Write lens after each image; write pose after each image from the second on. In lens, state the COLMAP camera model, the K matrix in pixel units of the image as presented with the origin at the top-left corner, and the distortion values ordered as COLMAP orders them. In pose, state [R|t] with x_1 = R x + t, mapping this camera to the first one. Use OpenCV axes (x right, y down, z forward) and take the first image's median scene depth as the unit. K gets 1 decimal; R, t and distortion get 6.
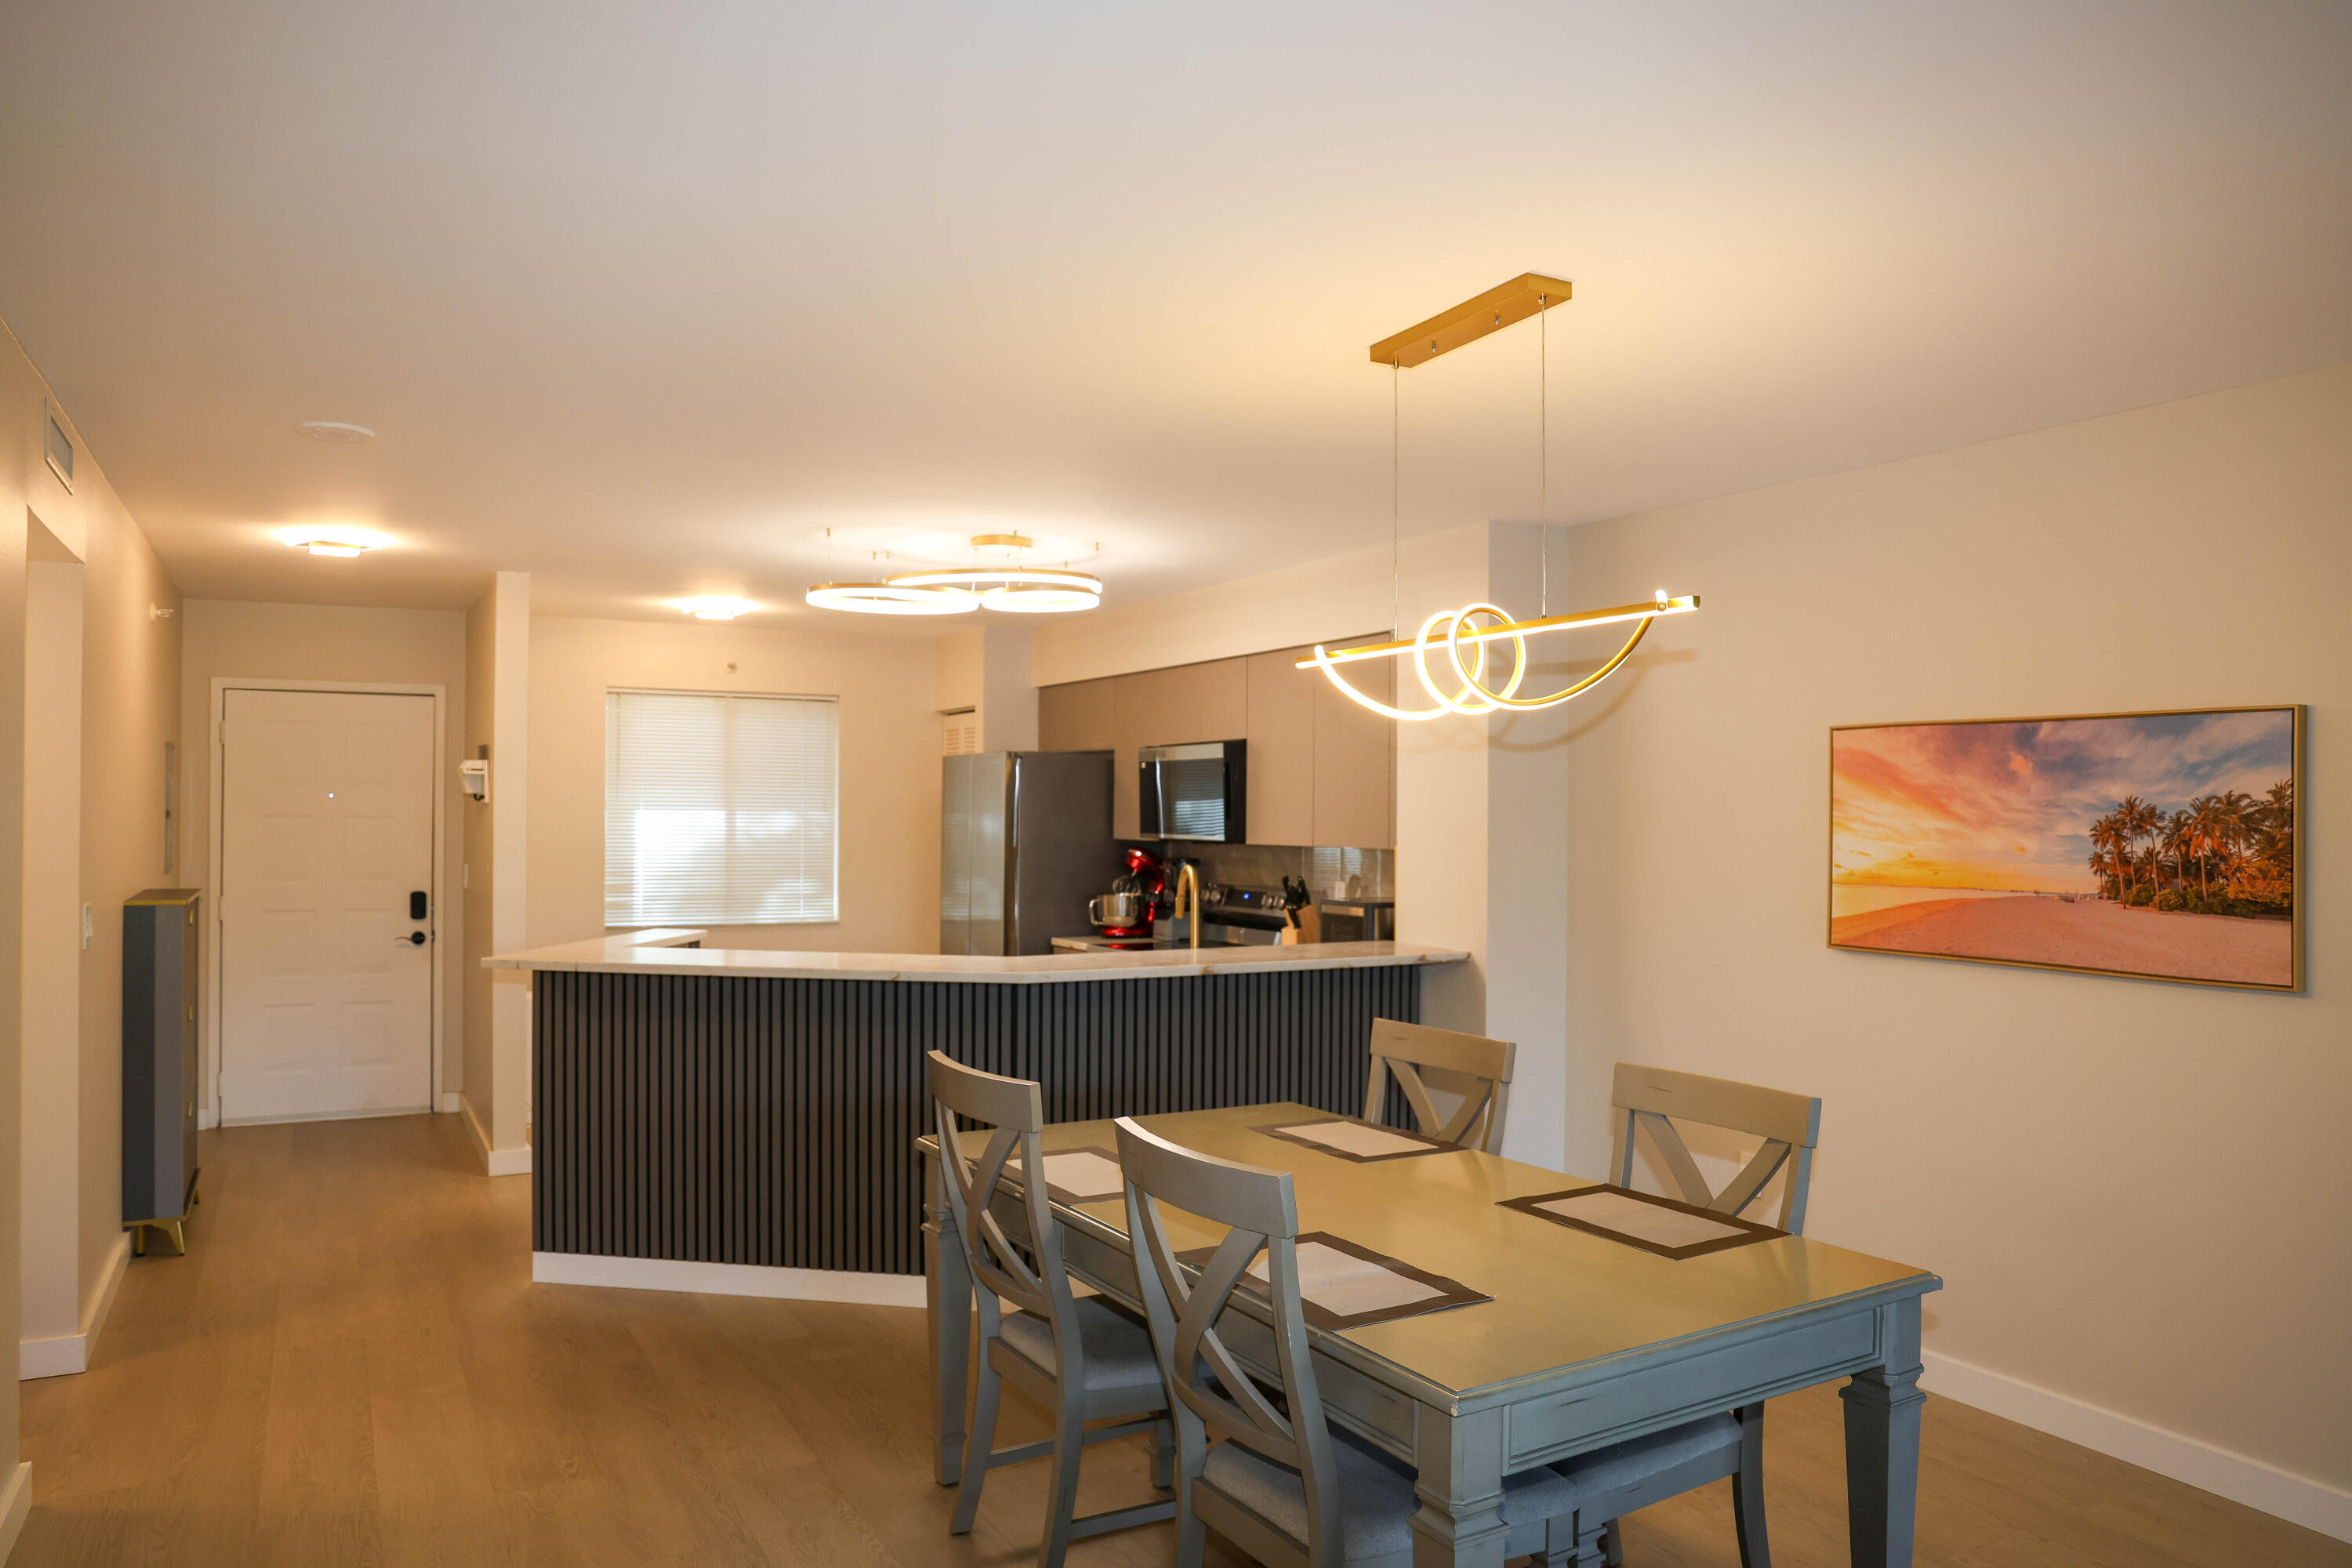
lens RADIAL K [[1658.9, 0, 1199.1], [0, 1658.9, 800.8], [0, 0, 1]] dist [-0.099229, 0.068652]
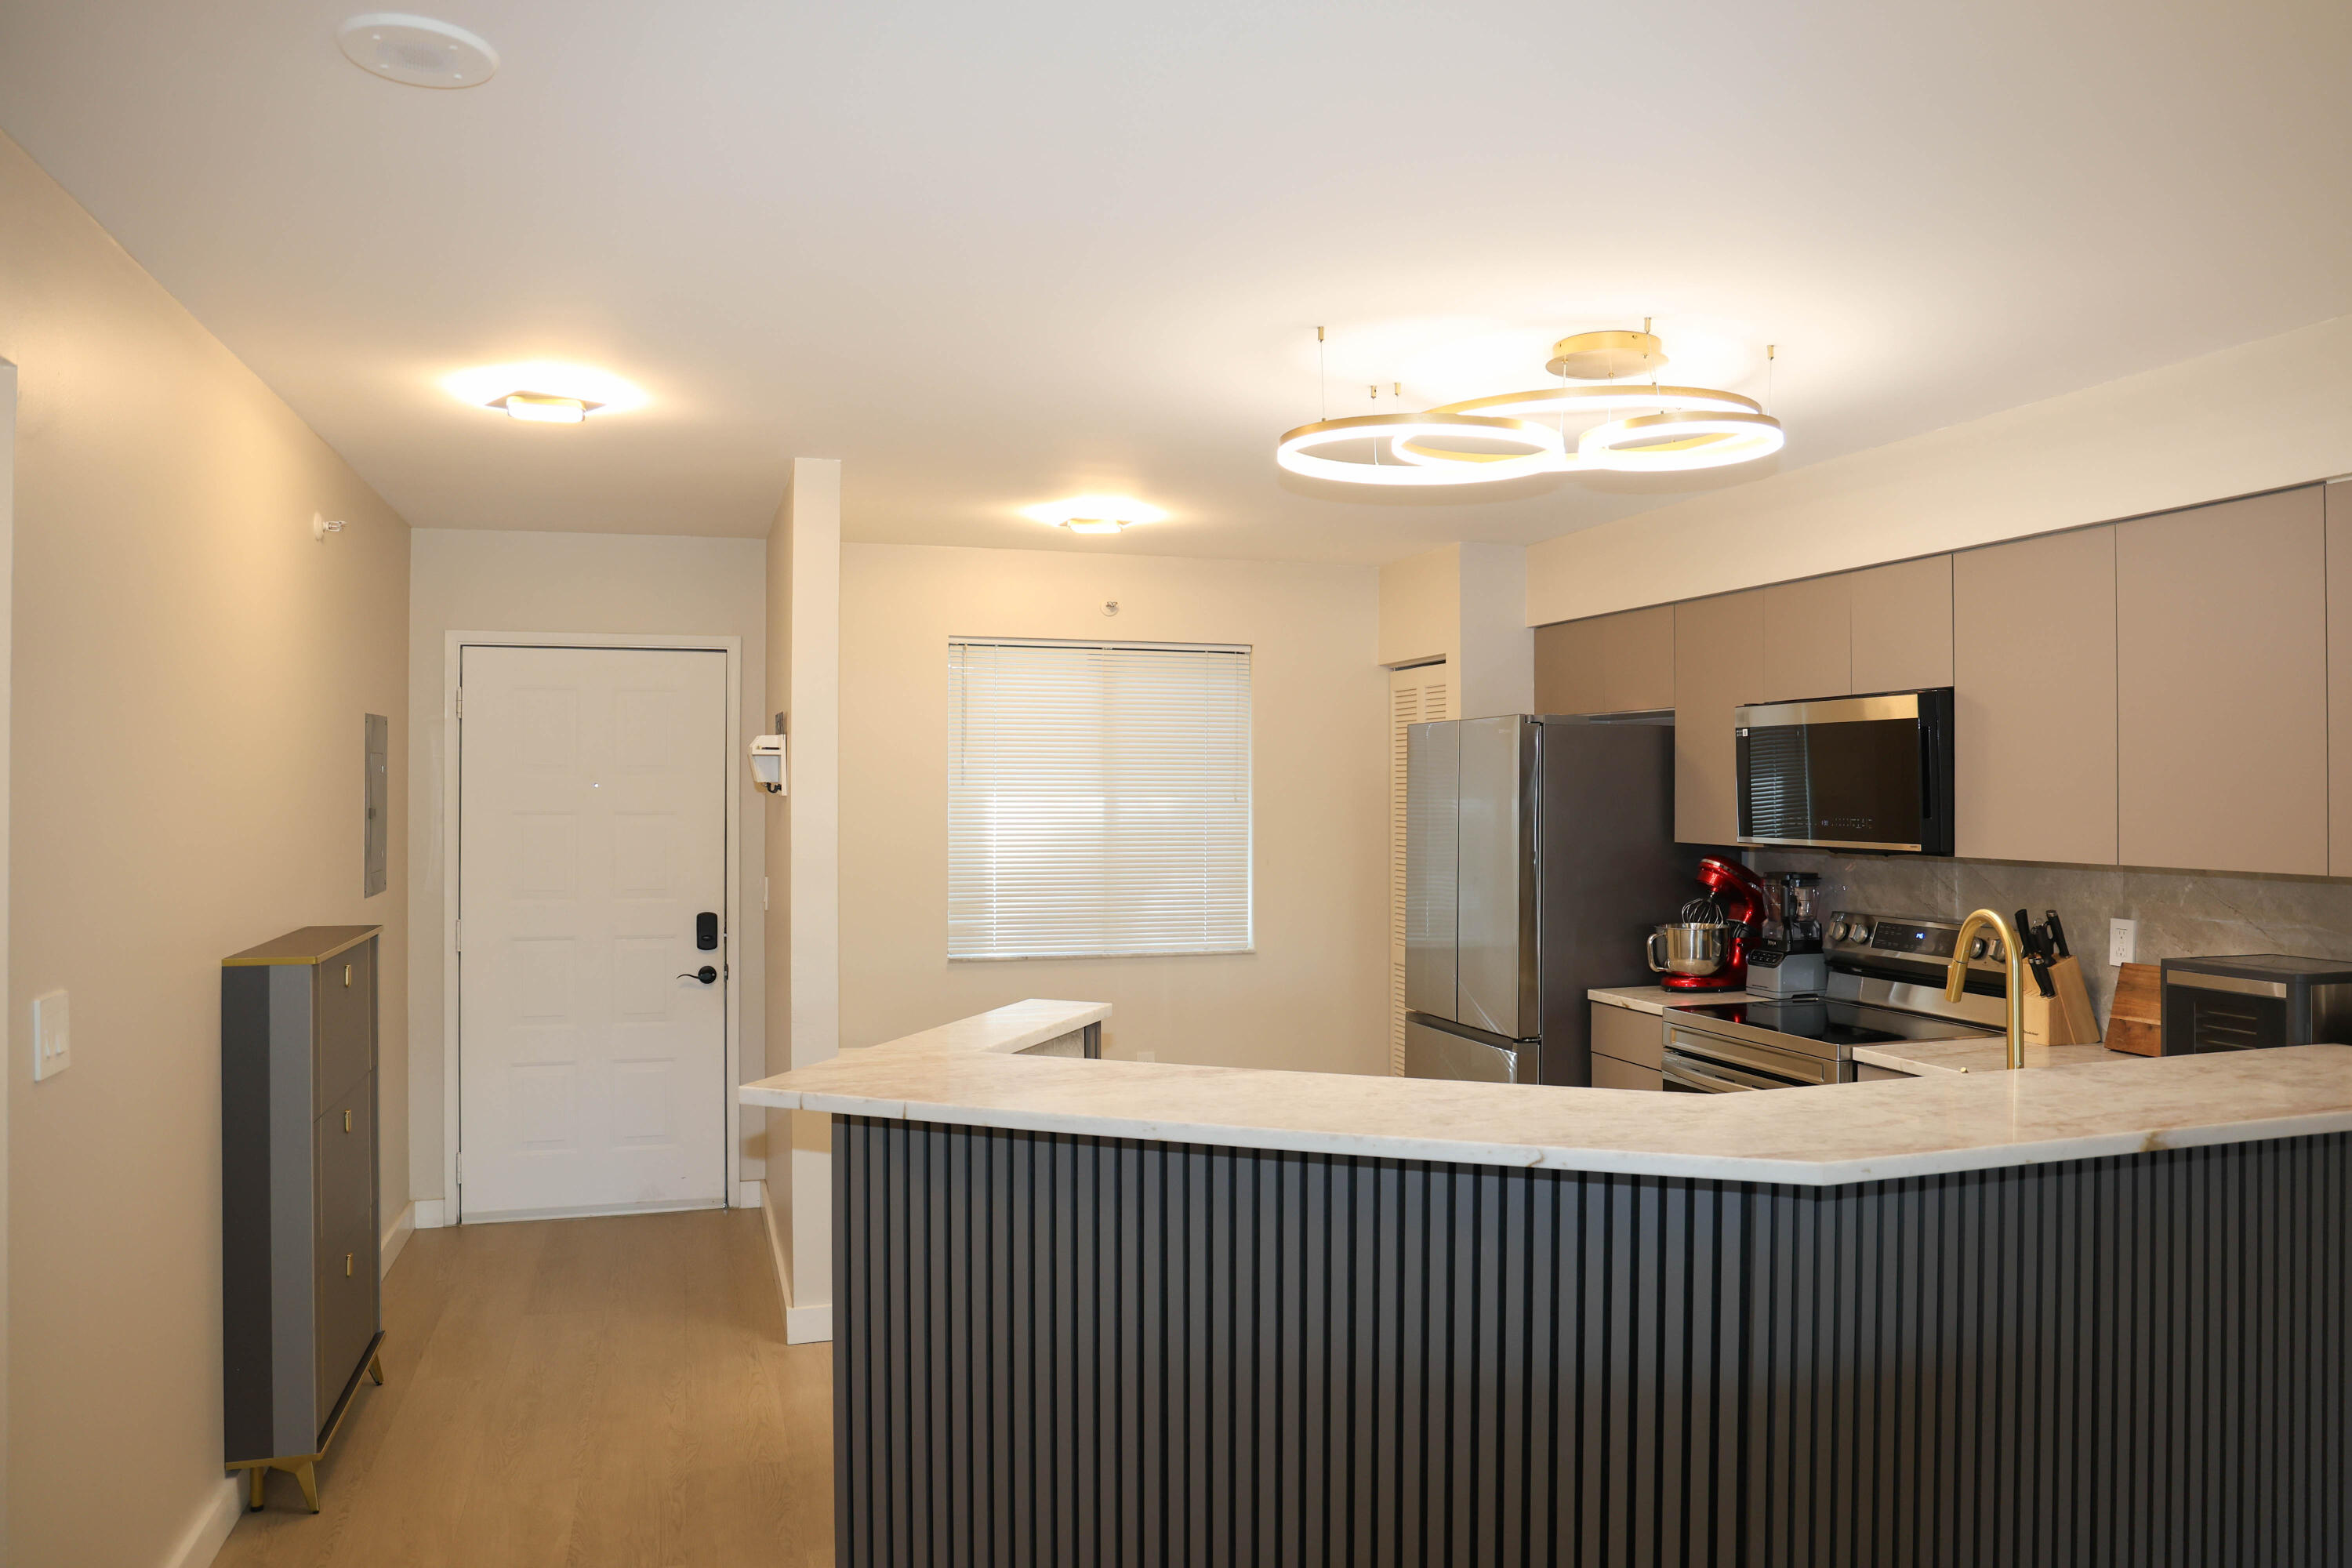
lens RADIAL K [[1658.9, 0, 1191.2], [0, 1658.9, 768.3], [0, 0, 1]] dist [-0.099229, 0.068652]
pose [[0.980522, -0.008312, -0.196234, -0.115966], [0.007027, 0.999949, -0.007241, -0.003871], [0.196285, 0.005721, 0.980530, 0.310306]]
